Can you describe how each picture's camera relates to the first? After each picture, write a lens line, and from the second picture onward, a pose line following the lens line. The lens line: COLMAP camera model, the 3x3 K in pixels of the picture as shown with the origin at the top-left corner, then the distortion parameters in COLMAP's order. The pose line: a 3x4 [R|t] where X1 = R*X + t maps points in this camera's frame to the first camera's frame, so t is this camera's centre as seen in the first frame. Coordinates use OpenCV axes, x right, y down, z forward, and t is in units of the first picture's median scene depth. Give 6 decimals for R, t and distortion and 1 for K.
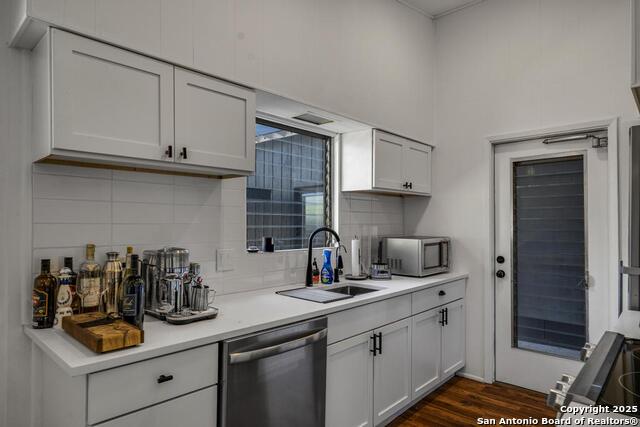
lens RADIAL K [[373.8, 0, 323.4], [0, 373.8, 217.1], [0, 0, 1]] dist [-0.001940, 0.002317]
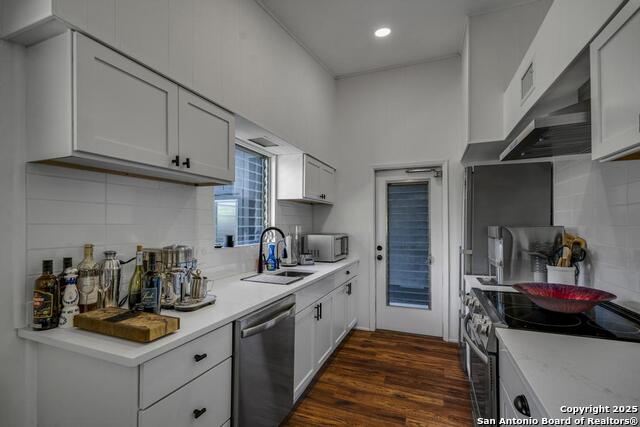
lens RADIAL K [[284.3, 0, 317.1], [0, 284.3, 221.8], [0, 0, 1]] dist [-0.000382, -0.001350]
pose [[0.936840, 0.002150, 0.349753, -0.295940], [-0.005515, 0.999948, 0.008628, 0.000352], [-0.349716, -0.010012, 0.936802, 0.034953]]
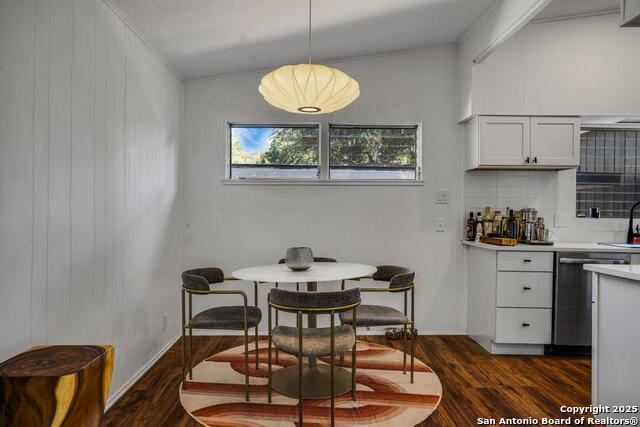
lens RADIAL K [[414.5, 0, 323.5], [0, 414.5, 211.7], [0, 0, 1]] dist [0.020579, 0.006230]
pose [[0.698078, 0.005629, -0.715999, 0.409603], [-0.000964, 0.999976, 0.006922, 0.083494], [0.716021, -0.004142, 0.698067, -1.292990]]
